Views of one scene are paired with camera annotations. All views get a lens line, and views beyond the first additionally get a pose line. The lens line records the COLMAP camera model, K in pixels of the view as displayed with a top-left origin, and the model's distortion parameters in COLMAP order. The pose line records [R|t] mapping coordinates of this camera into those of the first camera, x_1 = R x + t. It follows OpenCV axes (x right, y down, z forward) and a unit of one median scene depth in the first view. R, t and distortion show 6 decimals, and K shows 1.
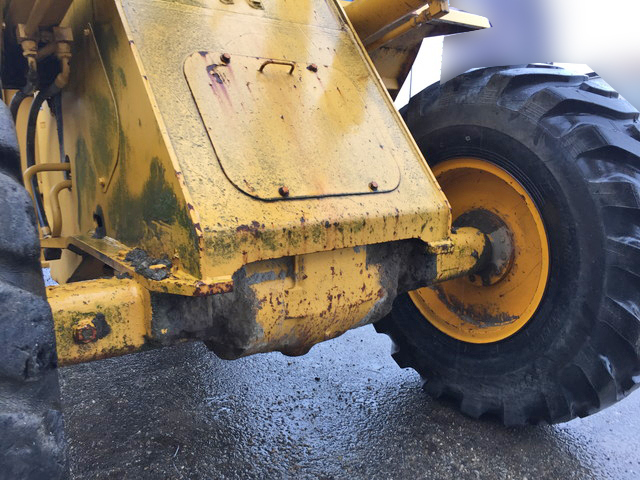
lens RADIAL K [[551.6, 0, 320.6], [0, 551.6, 242.9], [0, 0, 1]] dist [0.062253, -0.106070]
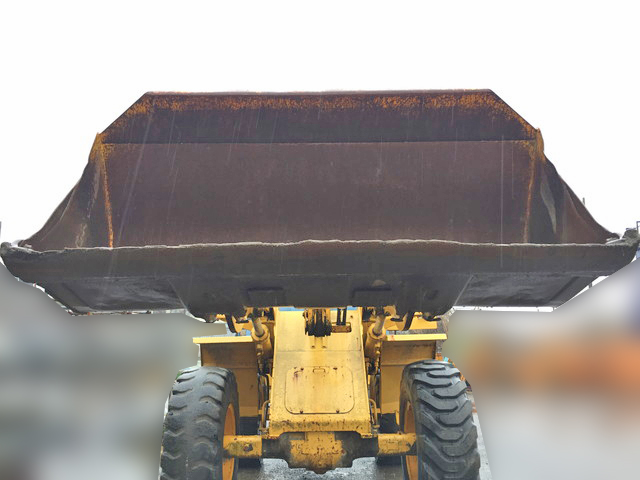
lens RADIAL K [[551.6, 0, 323.6], [0, 551.6, 241.5], [0, 0, 1]] dist [0.062253, -0.106070]
pose [[0.797306, -0.148011, -0.585147, 1.909169], [-0.095417, 0.926367, -0.364334, 0.145918], [0.595986, 0.346319, 0.724475, -1.514192]]
